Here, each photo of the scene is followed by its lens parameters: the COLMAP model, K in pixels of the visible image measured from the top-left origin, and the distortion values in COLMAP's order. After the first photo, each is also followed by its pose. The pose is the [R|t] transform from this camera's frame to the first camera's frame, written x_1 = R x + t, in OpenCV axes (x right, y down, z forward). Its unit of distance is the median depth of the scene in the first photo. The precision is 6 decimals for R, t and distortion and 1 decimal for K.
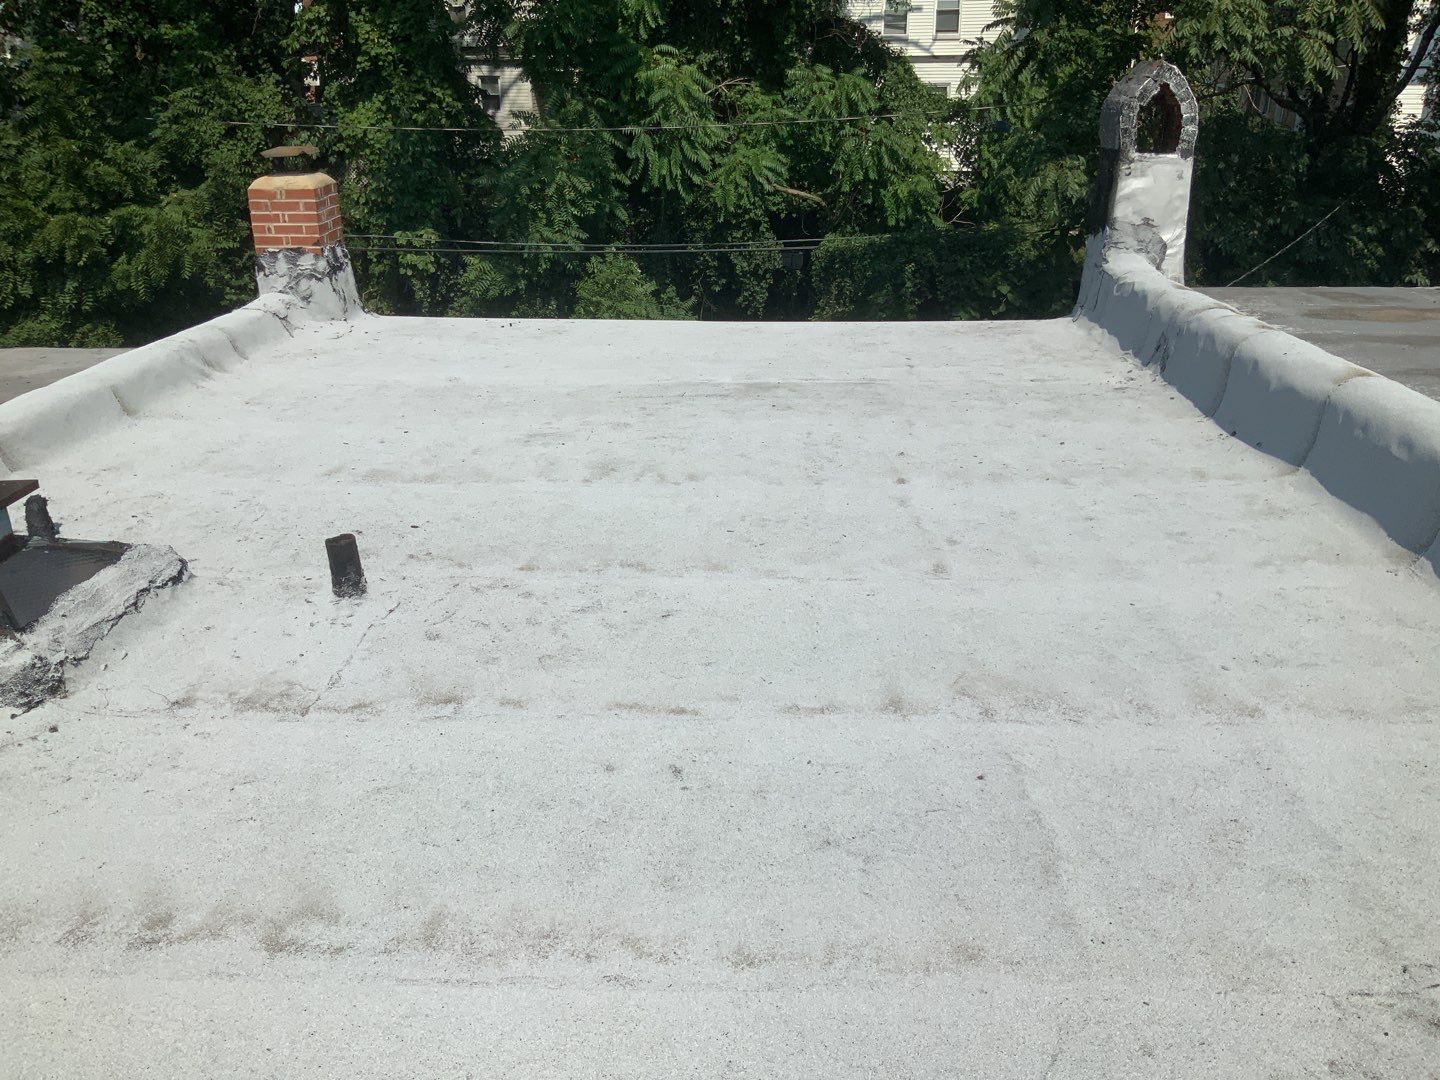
lens RADIAL K [[1189.5, 0, 717.2], [0, 1189.5, 551.0], [0, 0, 1]] dist [0.004839, -0.028153]
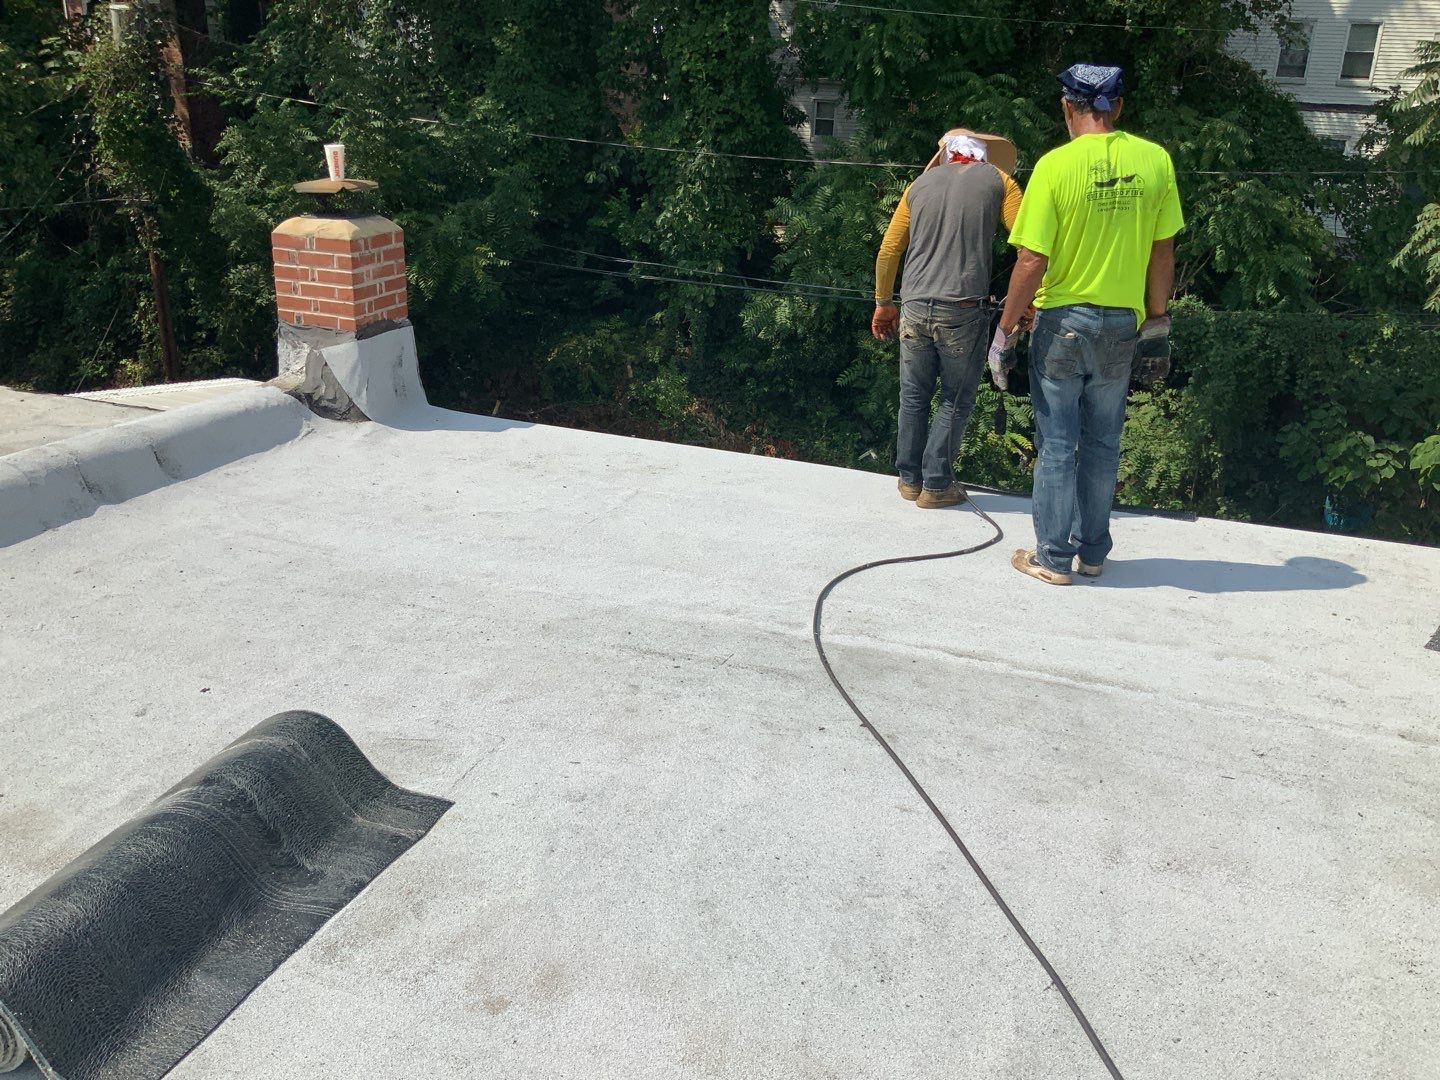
lens RADIAL K [[1191.2, 0, 715.6], [0, 1191.2, 545.1], [0, 0, 1]] dist [0.093929, -0.191423]
pose [[0.957884, 0.143302, -0.248844, 0.025082], [-0.150008, 0.988652, -0.008096, -0.044015], [0.244860, 0.045084, 0.968510, 0.104657]]
